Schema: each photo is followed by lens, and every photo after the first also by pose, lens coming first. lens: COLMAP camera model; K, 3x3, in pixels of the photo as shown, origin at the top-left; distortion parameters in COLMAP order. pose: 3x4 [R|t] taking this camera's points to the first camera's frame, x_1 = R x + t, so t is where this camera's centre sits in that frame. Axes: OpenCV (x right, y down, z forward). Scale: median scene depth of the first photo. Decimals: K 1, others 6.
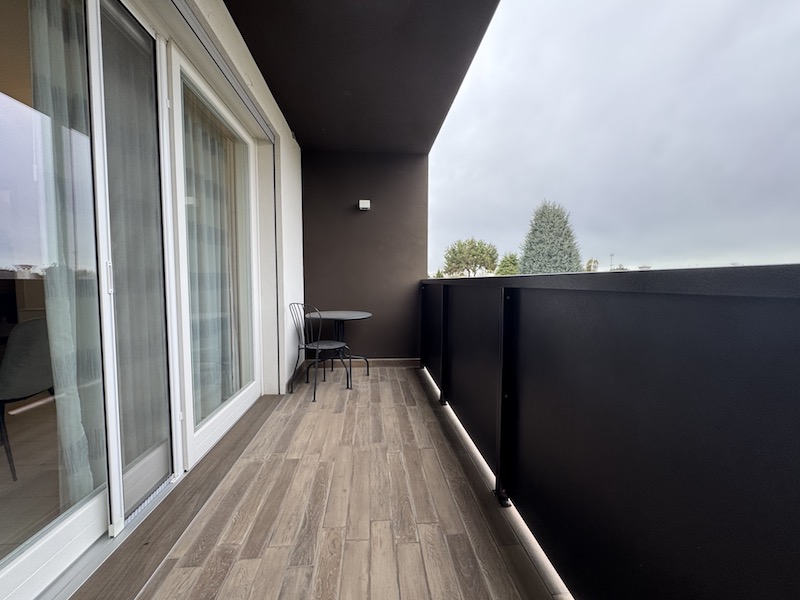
lens RADIAL K [[319.5, 0, 399.0], [0, 319.5, 298.4], [0, 0, 1]] dist [-0.006449, 0.001352]
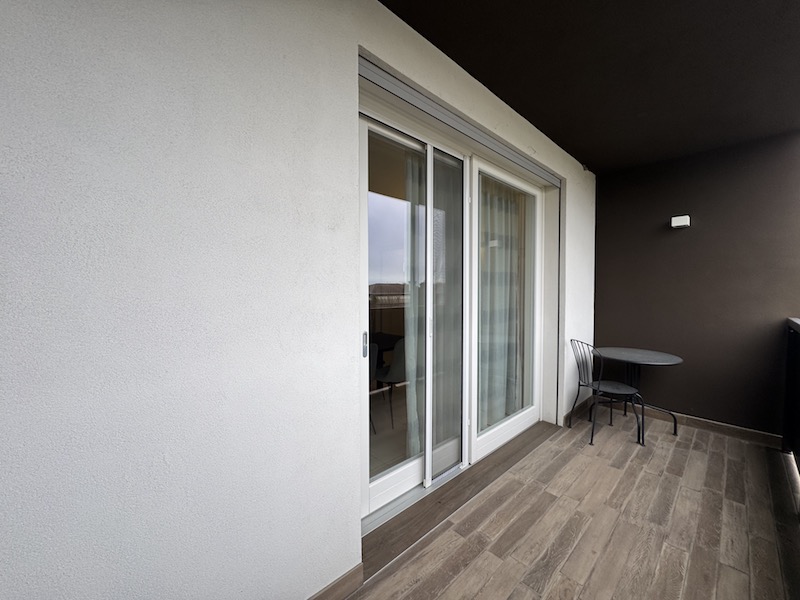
lens RADIAL K [[319.5, 0, 399.9], [0, 319.5, 300.6], [0, 0, 1]] dist [-0.006449, 0.001352]
pose [[0.621674, 0.026026, -0.782844, 0.161524], [-0.043906, 0.999034, -0.001654, -0.115822], [0.782045, 0.035400, 0.622216, -0.086928]]
